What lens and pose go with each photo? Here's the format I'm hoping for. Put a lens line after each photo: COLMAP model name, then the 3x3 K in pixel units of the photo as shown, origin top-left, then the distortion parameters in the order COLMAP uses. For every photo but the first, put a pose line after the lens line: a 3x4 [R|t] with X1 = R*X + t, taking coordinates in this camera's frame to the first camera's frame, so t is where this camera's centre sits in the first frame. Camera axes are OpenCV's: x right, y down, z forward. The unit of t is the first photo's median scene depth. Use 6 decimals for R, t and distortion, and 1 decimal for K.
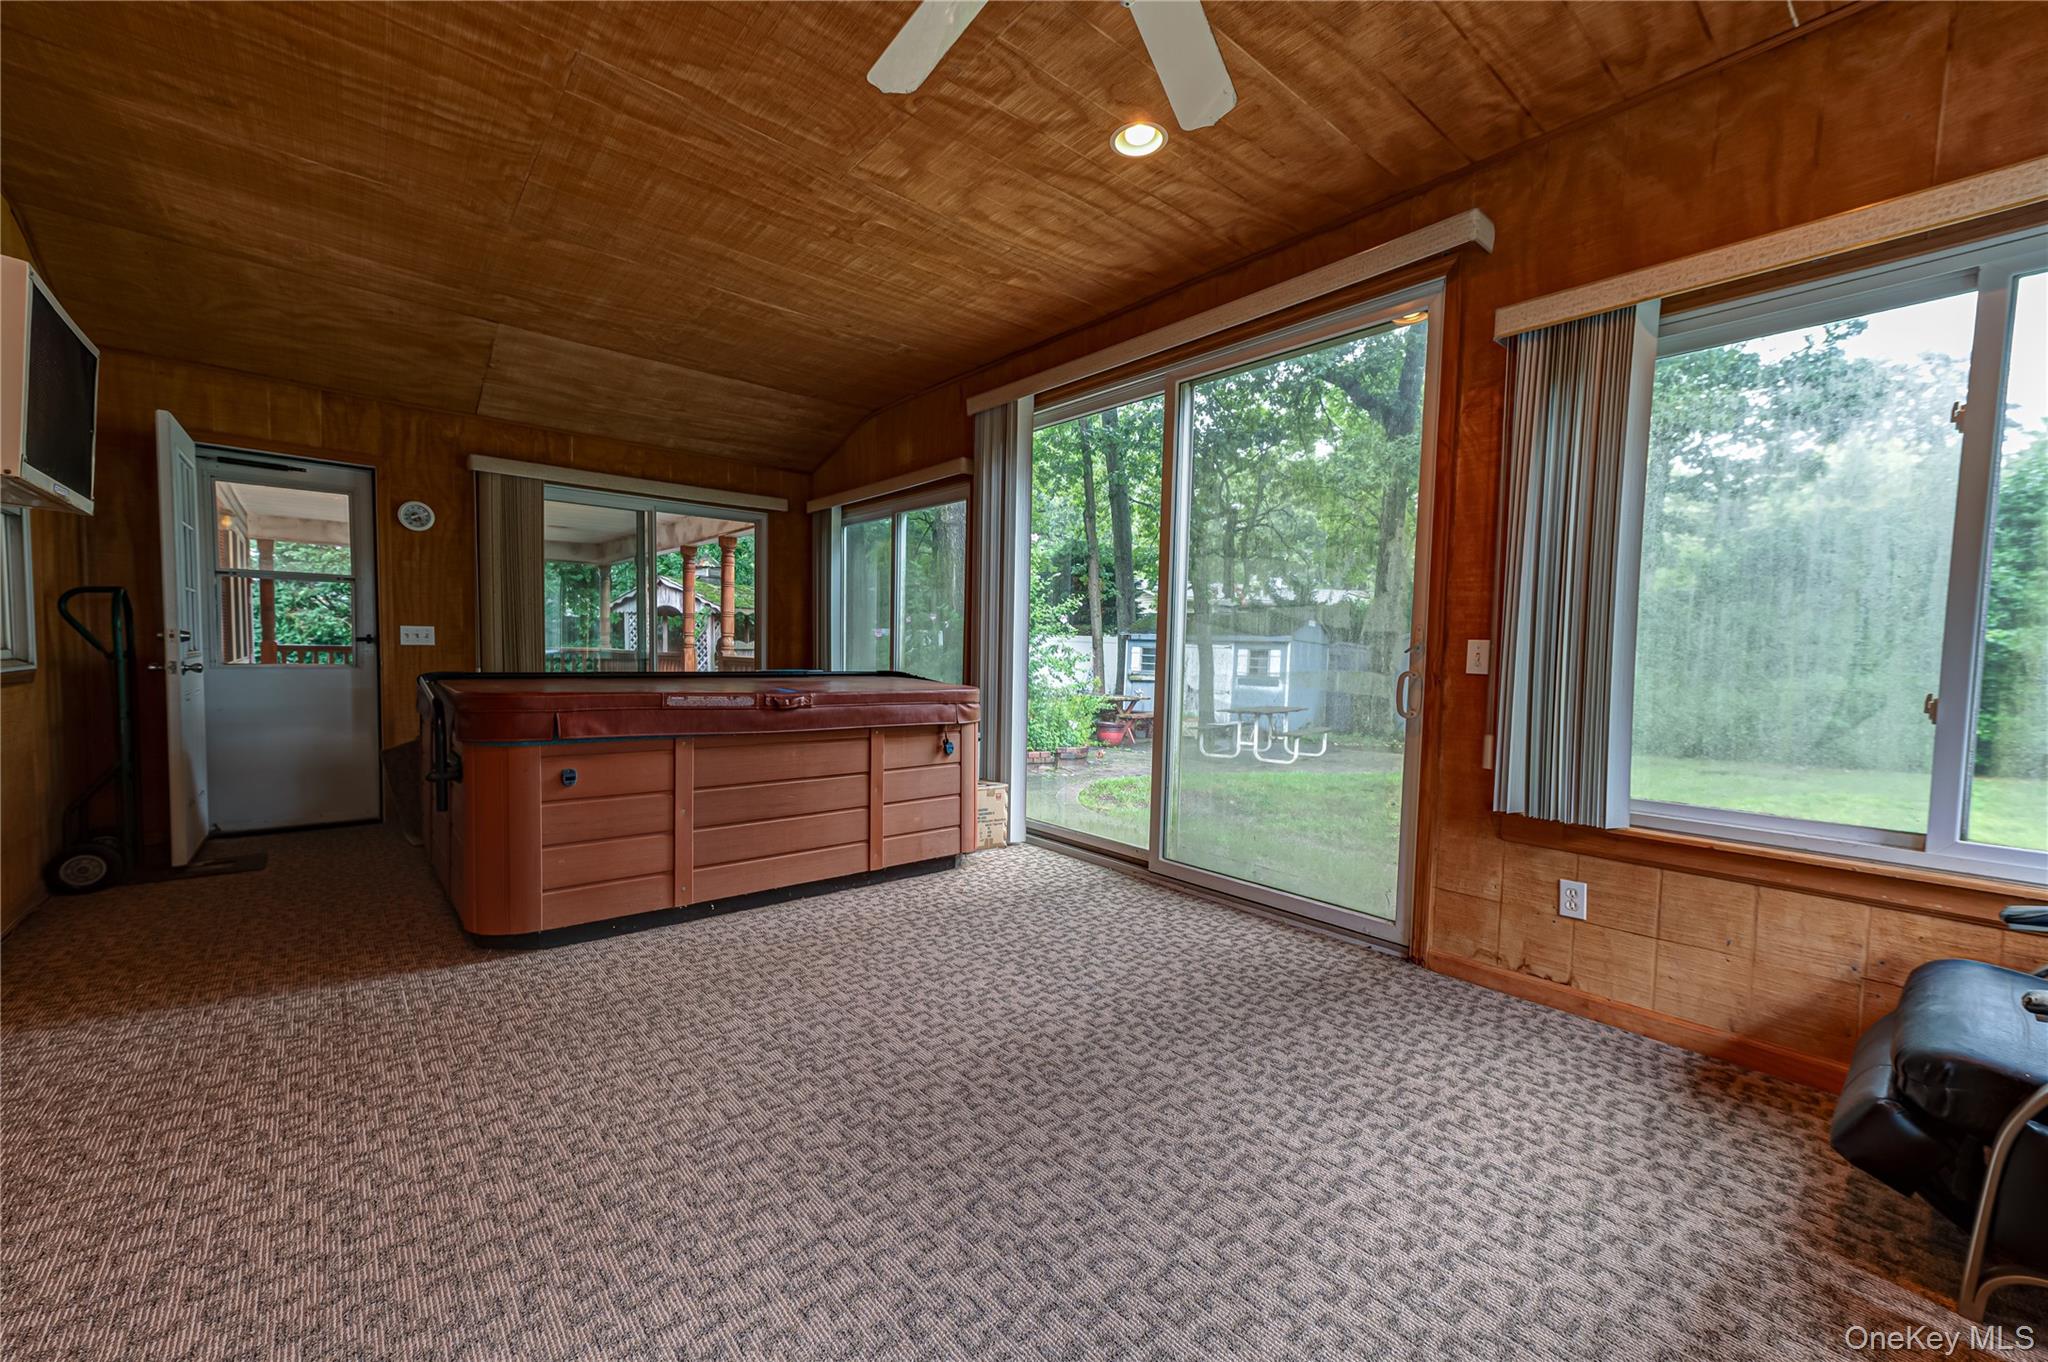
lens RADIAL K [[791.0, 0, 1012.7], [0, 791.0, 688.7], [0, 0, 1]] dist [0.013441, 0.000619]
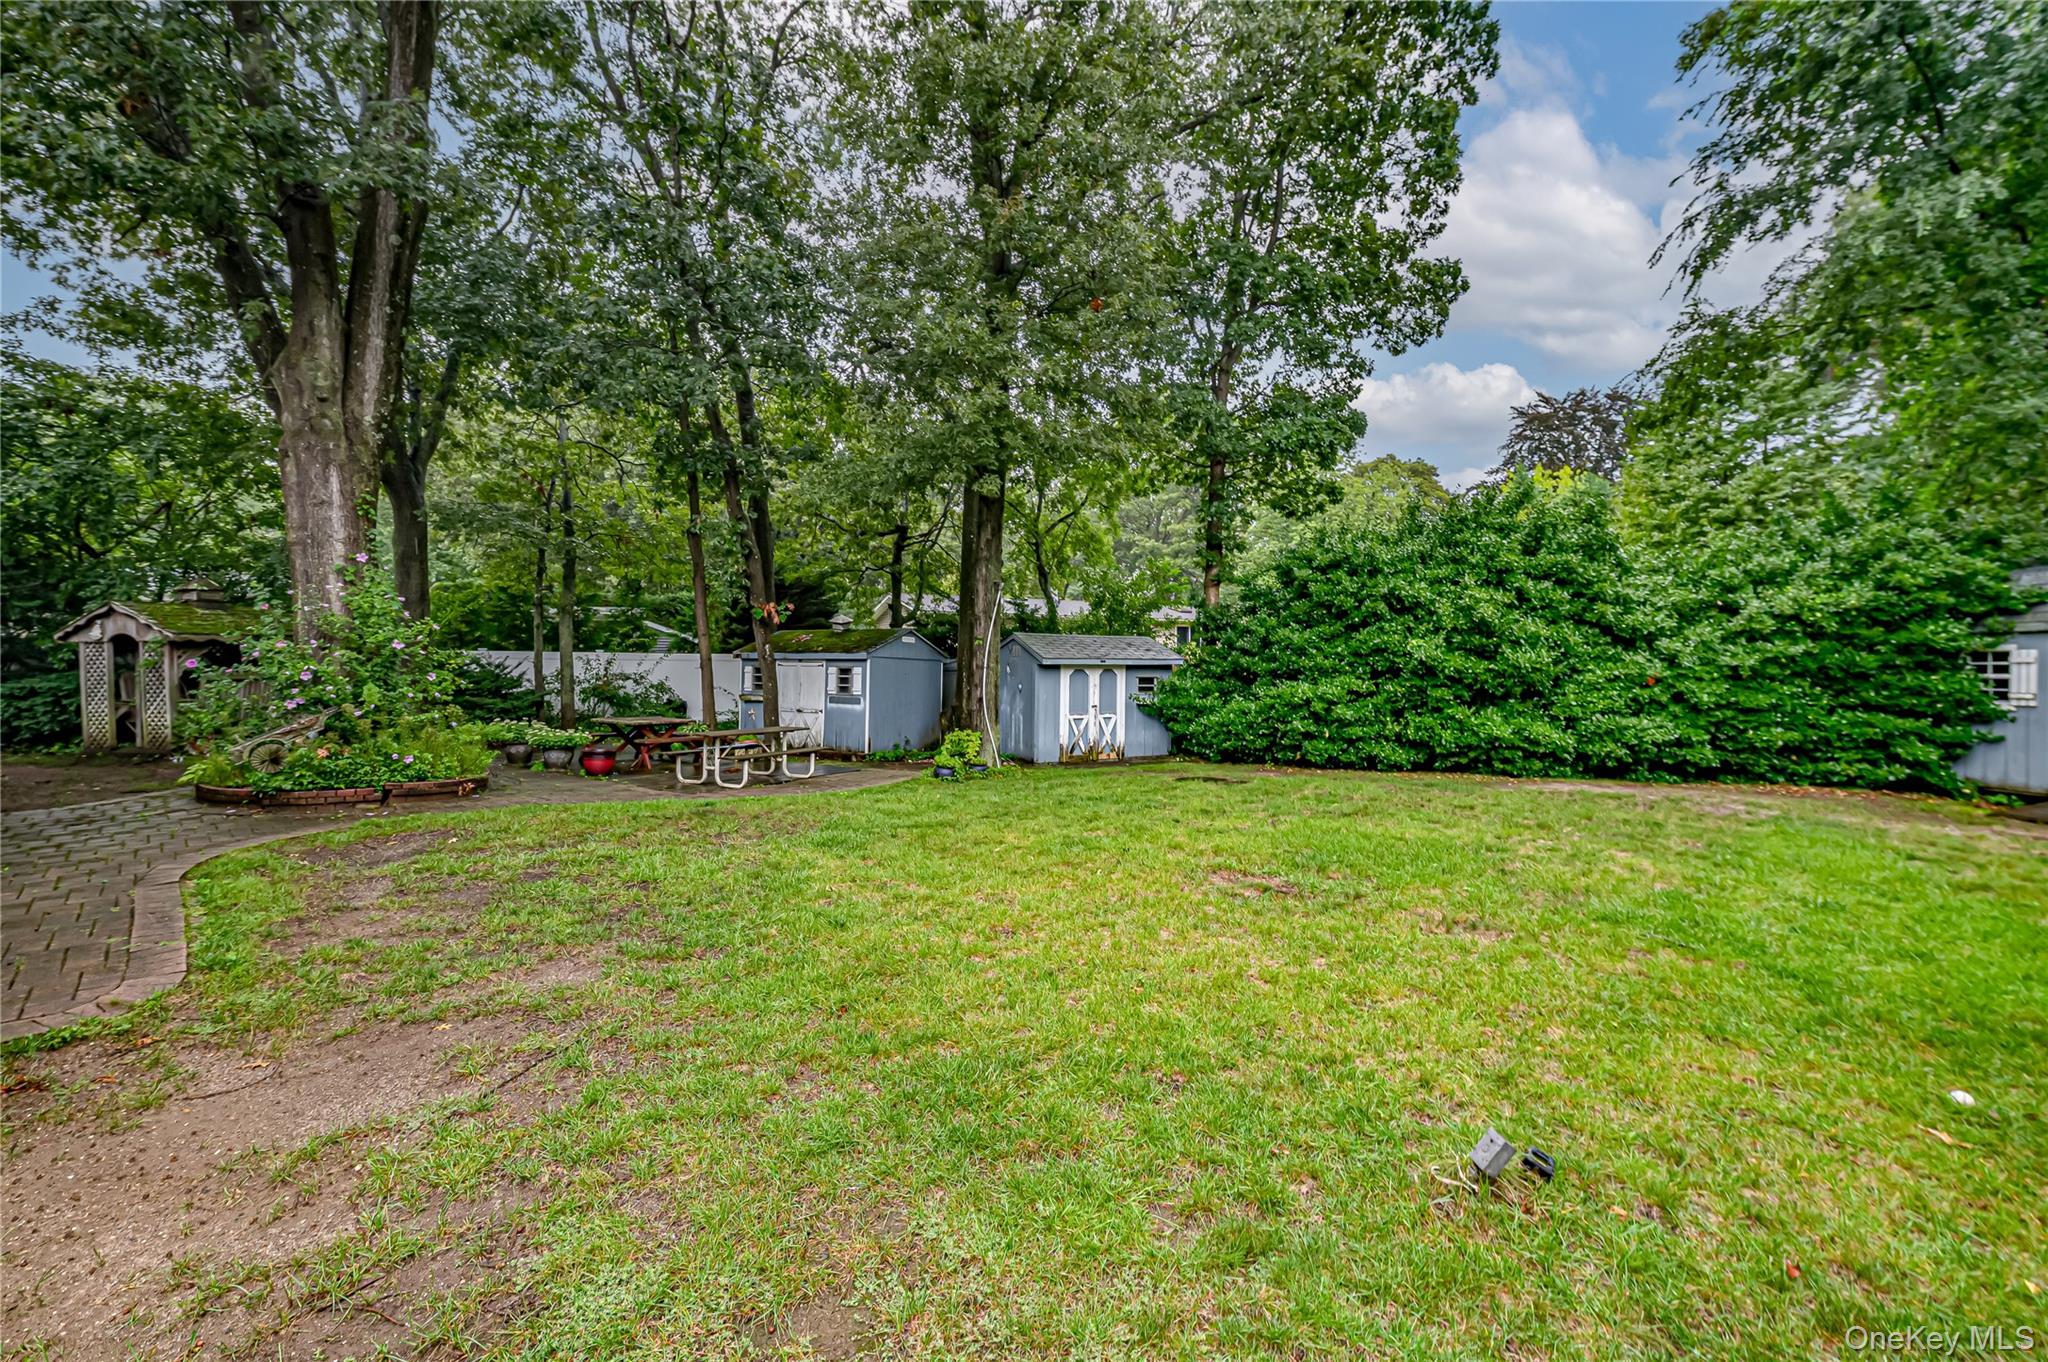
lens RADIAL K [[791.0, 0, 1003.4], [0, 791.0, 669.0], [0, 0, 1]] dist [0.013441, 0.000619]
pose [[0.993841, -0.021212, 0.108763, 2.433622], [0.025646, 0.998889, -0.039531, -0.017578], [-0.107804, 0.042077, 0.993281, -0.058708]]
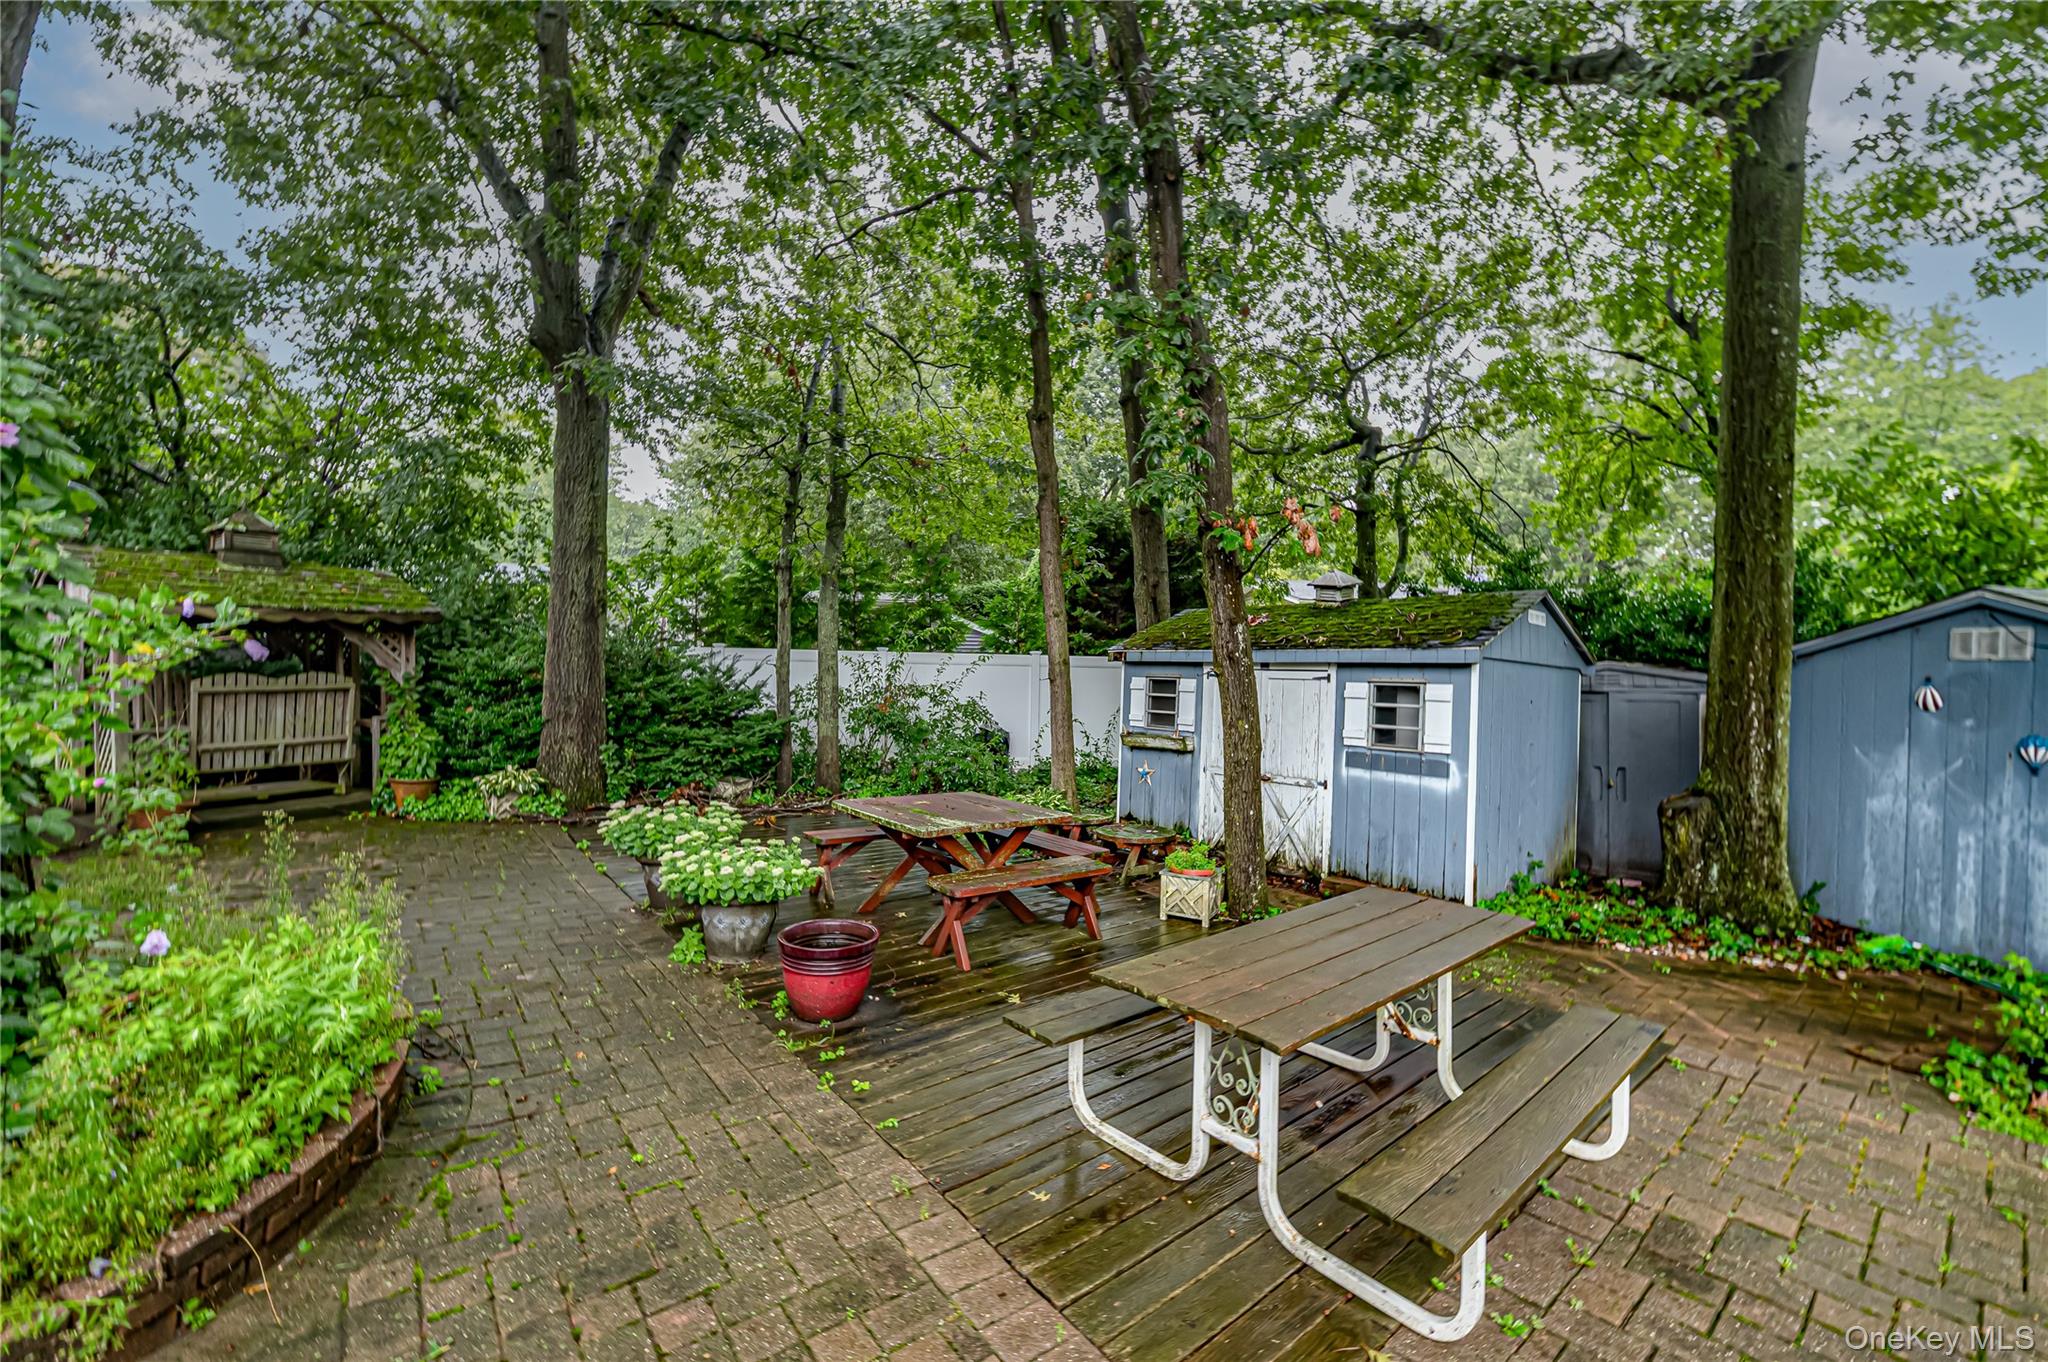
lens RADIAL K [[791.0, 0, 1029.7], [0, 791.0, 677.3], [0, 0, 1]] dist [0.013441, 0.000619]
pose [[0.979083, -0.007448, -0.203326, 1.268539], [-0.001935, 0.998944, -0.045908, -0.203448], [0.203454, 0.045341, 0.978034, 3.407859]]
